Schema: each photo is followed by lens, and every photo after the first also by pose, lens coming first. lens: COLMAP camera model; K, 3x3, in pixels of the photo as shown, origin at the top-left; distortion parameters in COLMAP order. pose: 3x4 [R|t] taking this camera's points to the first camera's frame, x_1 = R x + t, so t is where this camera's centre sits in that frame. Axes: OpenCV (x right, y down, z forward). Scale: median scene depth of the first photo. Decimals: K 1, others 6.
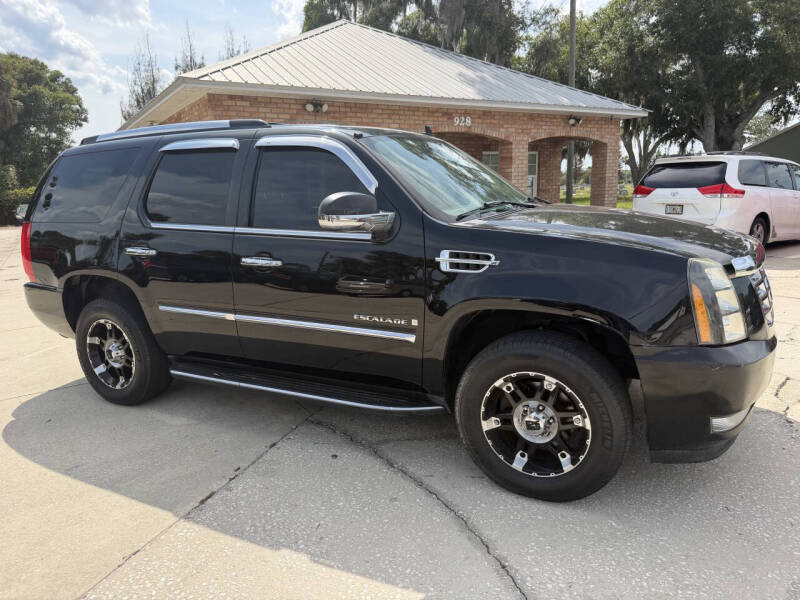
lens RADIAL K [[562.7, 0, 396.1], [0, 562.7, 296.0], [0, 0, 1]] dist [0.035167, -0.048746]
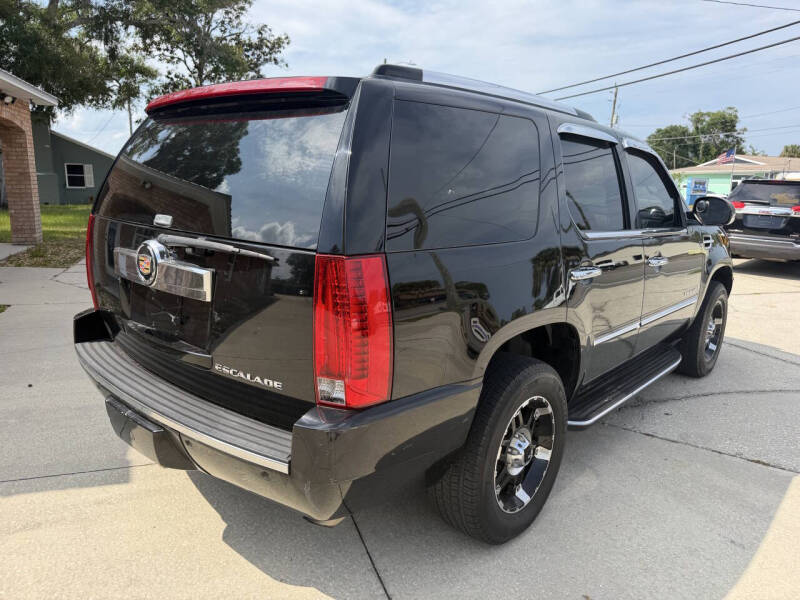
lens RADIAL K [[567.9, 0, 400.0], [0, 567.9, 300.0], [0, 0, 1]] dist [-0.002007, 0.002406]
pose [[0.240221, -0.159973, 0.957446, -1.331426], [0.154446, 0.980062, 0.125001, -0.191380], [-0.958353, 0.117846, 0.260139, 1.160421]]
